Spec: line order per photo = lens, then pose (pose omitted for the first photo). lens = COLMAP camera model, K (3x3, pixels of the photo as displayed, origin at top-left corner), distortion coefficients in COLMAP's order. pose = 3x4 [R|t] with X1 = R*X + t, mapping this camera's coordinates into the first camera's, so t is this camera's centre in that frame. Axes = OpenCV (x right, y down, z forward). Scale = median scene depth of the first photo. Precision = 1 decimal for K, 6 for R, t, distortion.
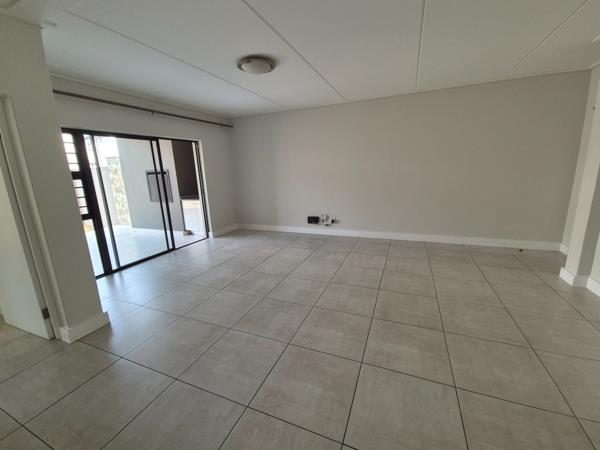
lens RADIAL K [[251.1, 0, 301.4], [0, 251.1, 223.6], [0, 0, 1]] dist [0.001199, 0.000211]
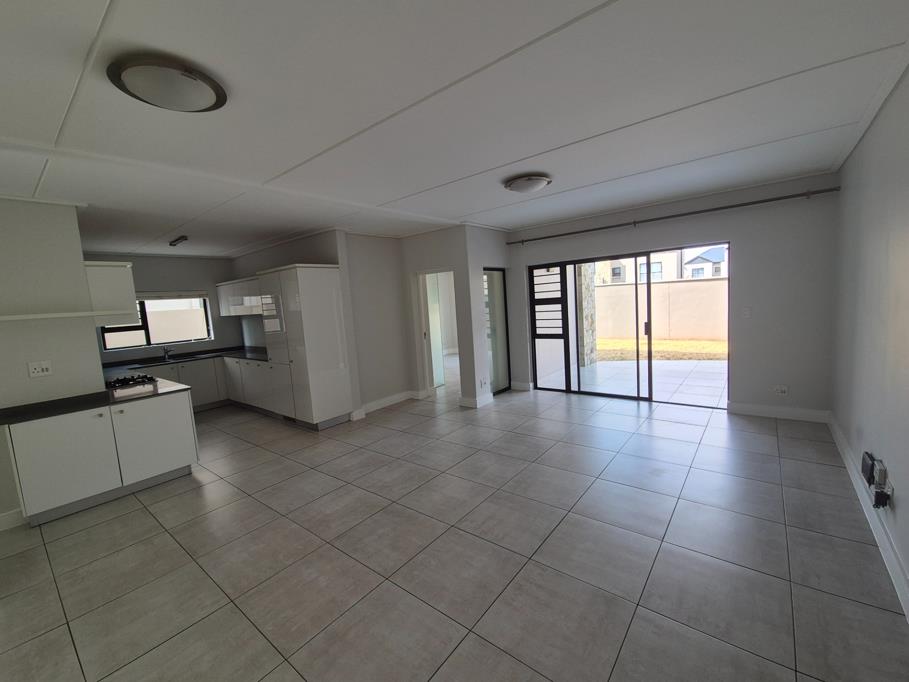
lens RADIAL K [[380.4, 0, 456.7], [0, 380.4, 338.9], [0, 0, 1]] dist [0.001199, 0.000211]
pose [[-0.267842, 0.159050, -0.950244, 0.999604], [-0.135864, 0.970189, 0.200683, -0.323435], [0.953835, 0.182855, -0.238248, 1.041165]]
